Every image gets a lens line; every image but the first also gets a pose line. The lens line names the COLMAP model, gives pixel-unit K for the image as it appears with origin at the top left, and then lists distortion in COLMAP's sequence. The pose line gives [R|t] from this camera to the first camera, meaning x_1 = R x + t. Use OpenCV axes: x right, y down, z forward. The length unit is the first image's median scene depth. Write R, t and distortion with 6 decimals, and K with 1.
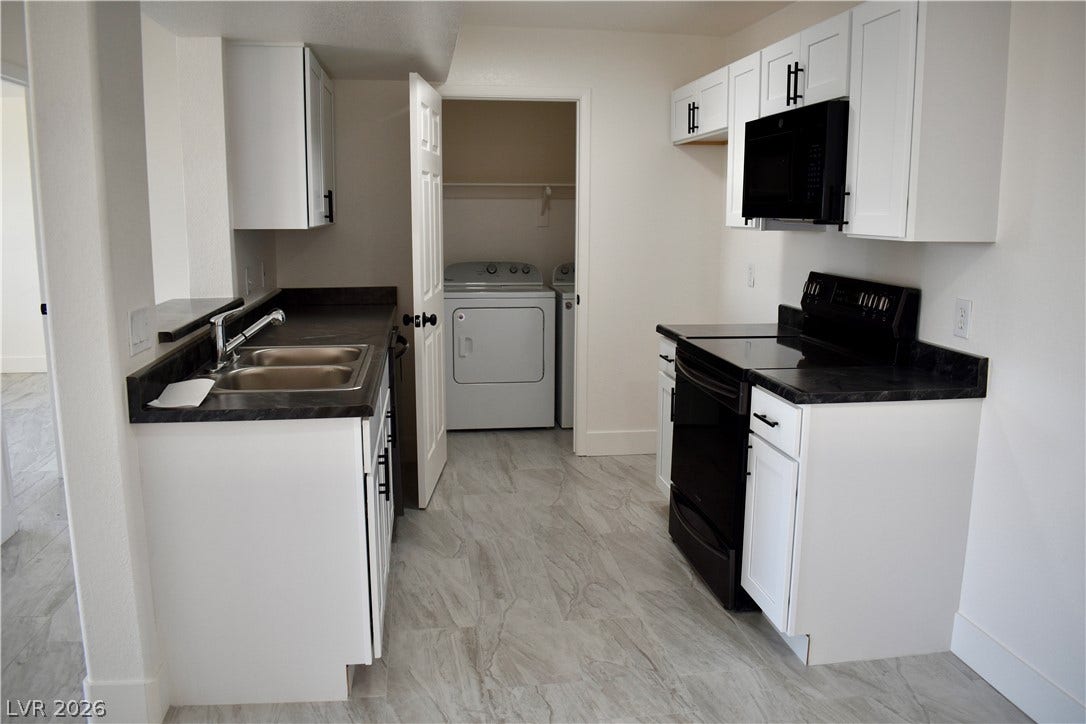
lens RADIAL K [[878.0, 0, 543.0], [0, 878.0, 362.0], [0, 0, 1]] dist [-0.053071, -0.003167]
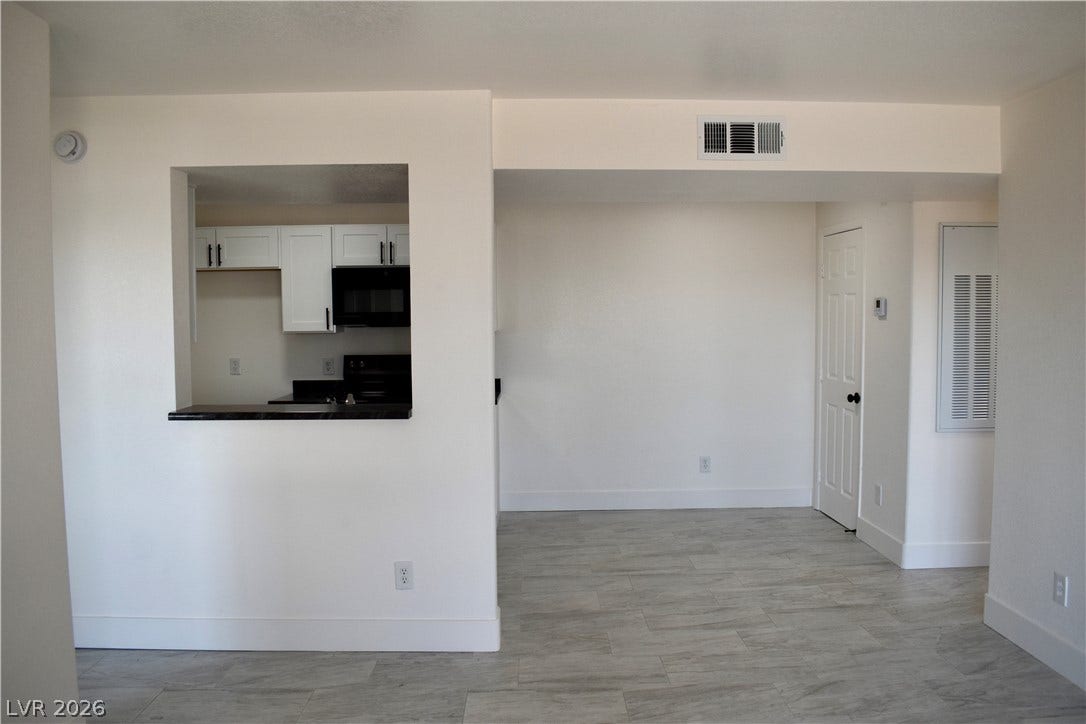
lens RADIAL K [[878.0, 0, 543.0], [0, 878.0, 362.0], [0, 0, 1]] dist [-0.053071, -0.003167]
pose [[0.157632, -0.067773, 0.985169, -1.641542], [0.183172, 0.982336, 0.038270, -0.106065], [-0.970361, 0.174423, 0.167262, 0.425307]]
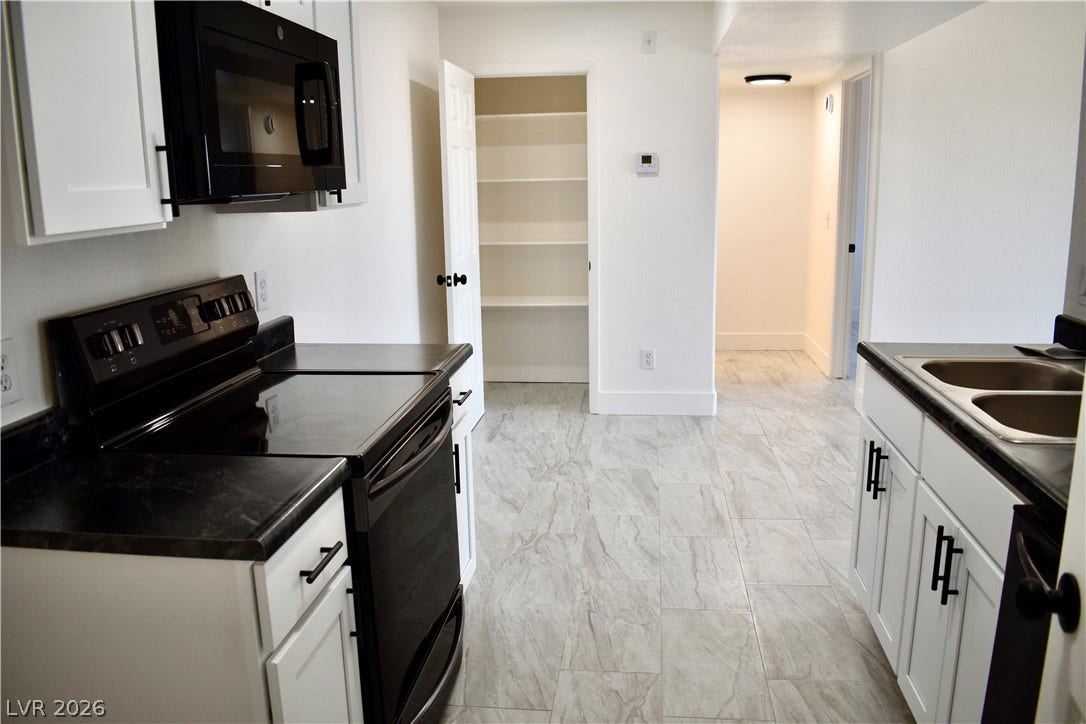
lens RADIAL K [[878.0, 0, 543.0], [0, 878.0, 362.0], [0, 0, 1]] dist [-0.053071, -0.003167]
pose [[-0.966991, -0.045347, 0.250744, -0.063752], [0.053467, 0.926021, 0.373666, -0.303334], [-0.249139, 0.374738, -0.893029, 1.702536]]
